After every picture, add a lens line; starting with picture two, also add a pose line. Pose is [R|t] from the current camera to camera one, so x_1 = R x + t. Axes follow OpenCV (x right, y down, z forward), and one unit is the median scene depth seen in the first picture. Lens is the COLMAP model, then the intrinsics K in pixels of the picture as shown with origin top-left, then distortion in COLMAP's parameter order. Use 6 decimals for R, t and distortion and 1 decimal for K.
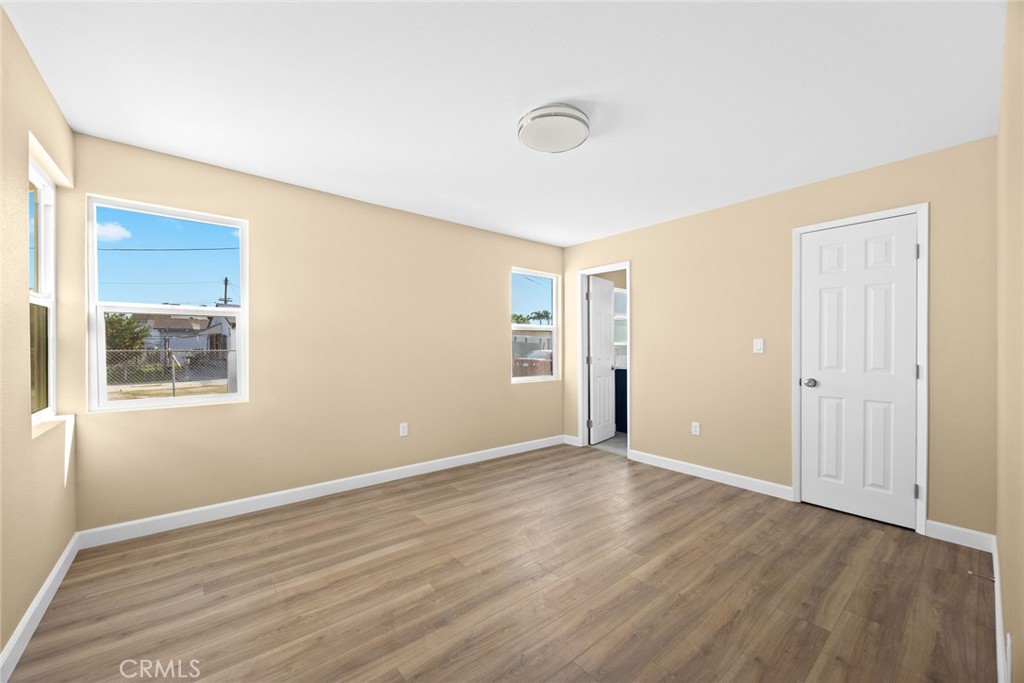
lens RADIAL K [[392.8, 0, 512.0], [0, 392.8, 341.5], [0, 0, 1]] dist [-0.000666, -0.000123]
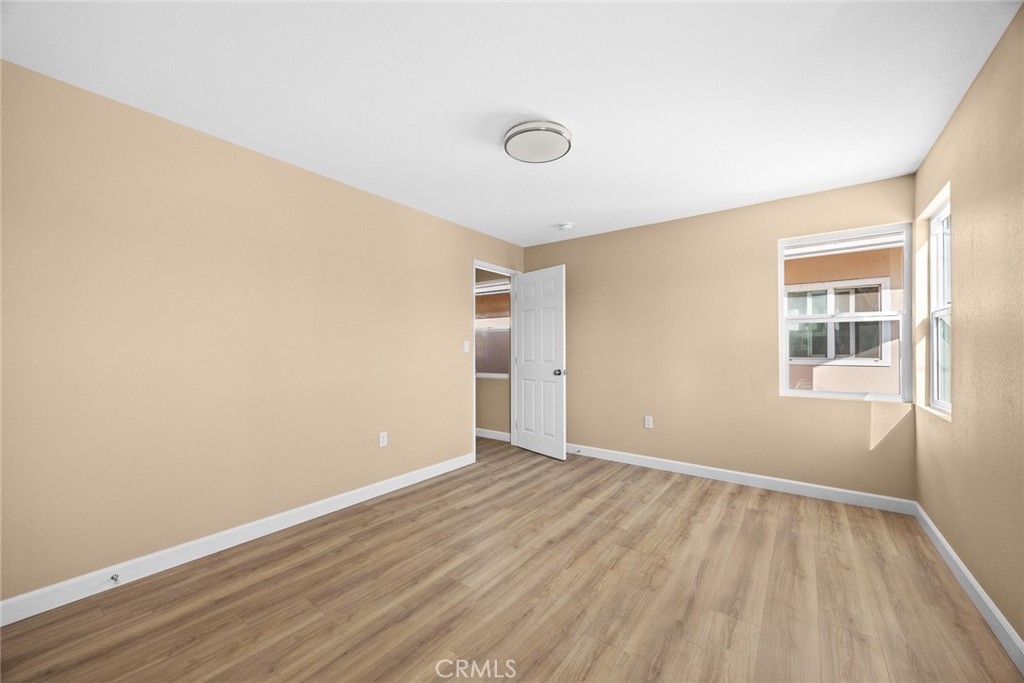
lens RADIAL K [[392.8, 0, 512.0], [0, 392.8, 341.5], [0, 0, 1]] dist [-0.000666, -0.000123]
pose [[-0.972529, -0.008760, -0.232616, 0.441752], [-0.002033, 0.999573, -0.029146, 0.028153], [0.232772, -0.027872, -0.972132, 2.079779]]
